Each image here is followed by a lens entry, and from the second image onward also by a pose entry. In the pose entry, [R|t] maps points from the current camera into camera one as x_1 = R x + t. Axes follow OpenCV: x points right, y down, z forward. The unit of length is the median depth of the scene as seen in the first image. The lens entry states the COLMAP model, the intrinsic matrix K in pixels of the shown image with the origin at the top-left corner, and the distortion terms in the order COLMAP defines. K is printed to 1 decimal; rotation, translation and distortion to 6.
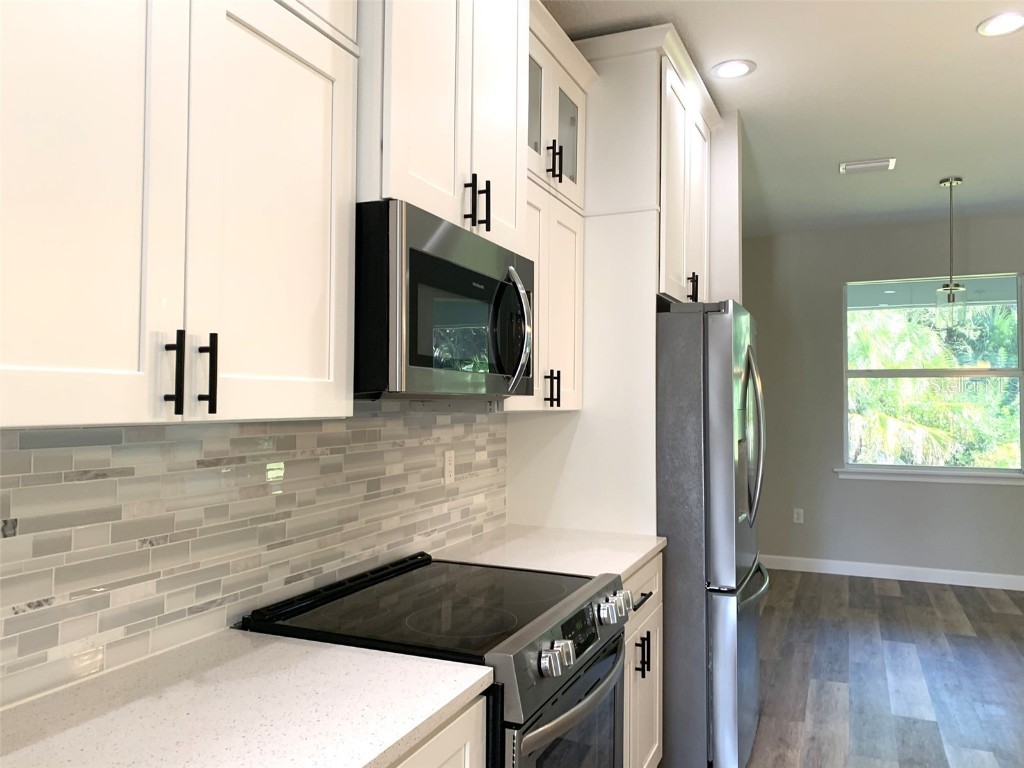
lens RADIAL K [[804.7, 0, 509.2], [0, 804.7, 378.7], [0, 0, 1]] dist [0.009717, -0.001187]
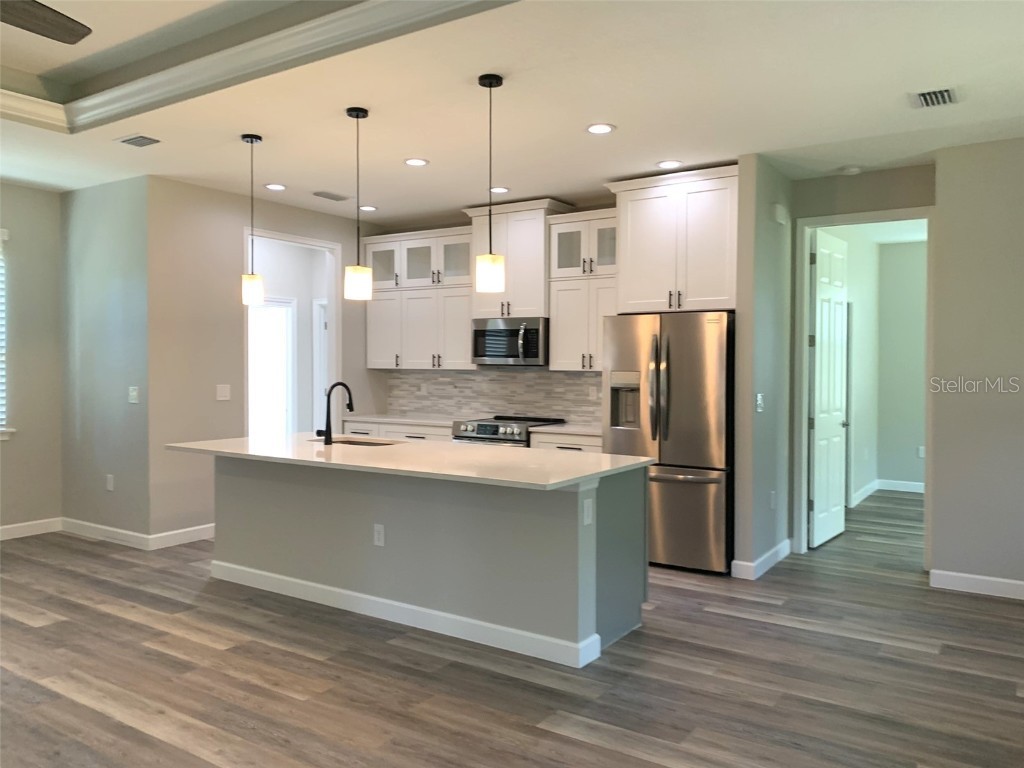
lens RADIAL K [[791.0, 0, 508.7], [0, 791.0, 386.0], [0, 0, 1]] dist [0.018027, -0.013891]
pose [[-0.206717, 0.019260, -0.978211, 3.180066], [0.014988, 0.999751, 0.016517, 0.055117], [0.978286, -0.011247, -0.206954, 1.646128]]
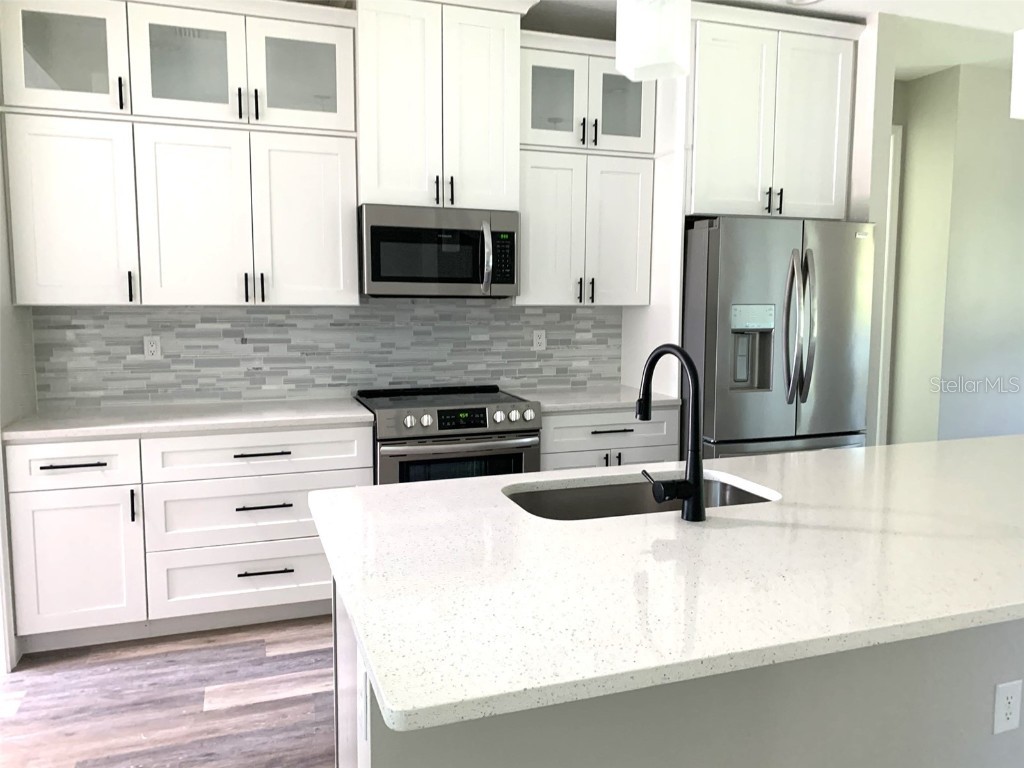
lens RADIAL K [[791.0, 0, 508.7], [0, 791.0, 386.0], [0, 0, 1]] dist [0.018027, -0.013891]
pose [[0.677975, 0.076223, -0.731123, 1.376547], [0.018827, 0.992482, 0.120930, 0.010436], [0.734844, -0.095752, 0.671443, -0.159717]]
